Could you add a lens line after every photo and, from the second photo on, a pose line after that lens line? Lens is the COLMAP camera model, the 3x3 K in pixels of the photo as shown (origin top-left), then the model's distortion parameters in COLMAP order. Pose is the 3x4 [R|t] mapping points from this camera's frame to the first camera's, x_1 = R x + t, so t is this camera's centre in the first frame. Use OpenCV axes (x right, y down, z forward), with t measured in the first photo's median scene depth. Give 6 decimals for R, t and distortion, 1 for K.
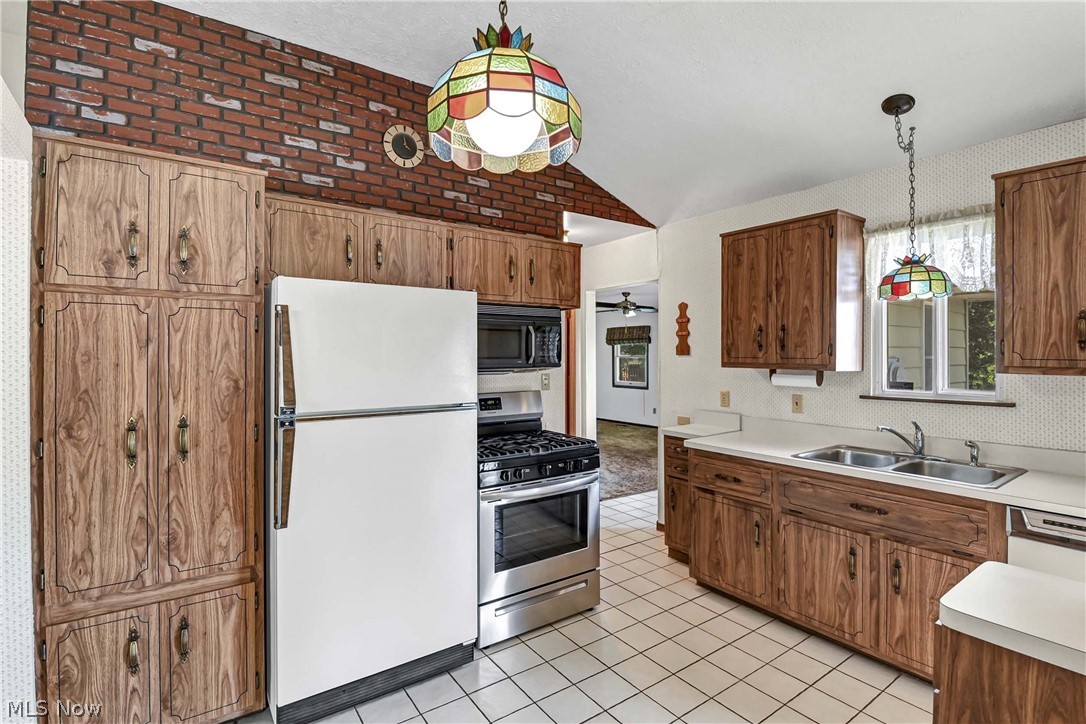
lens RADIAL K [[505.5, 0, 548.7], [0, 505.5, 356.5], [0, 0, 1]] dist [-0.019165, -0.003453]
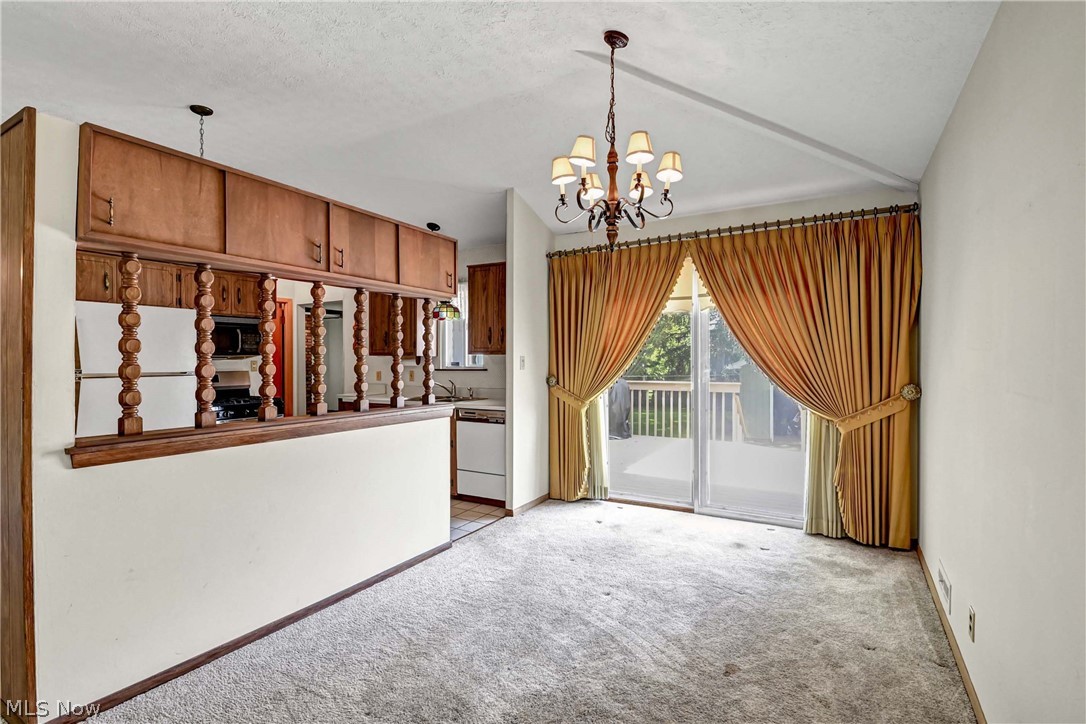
lens RADIAL K [[510.7, 0, 536.9], [0, 510.7, 360.7], [0, 0, 1]] dist [-0.011044, -0.002580]
pose [[0.915970, -0.004504, 0.401221, 0.220333], [0.004922, 0.999988, -0.000011, 0.053173], [-0.401216, 0.001985, 0.915981, -1.035533]]
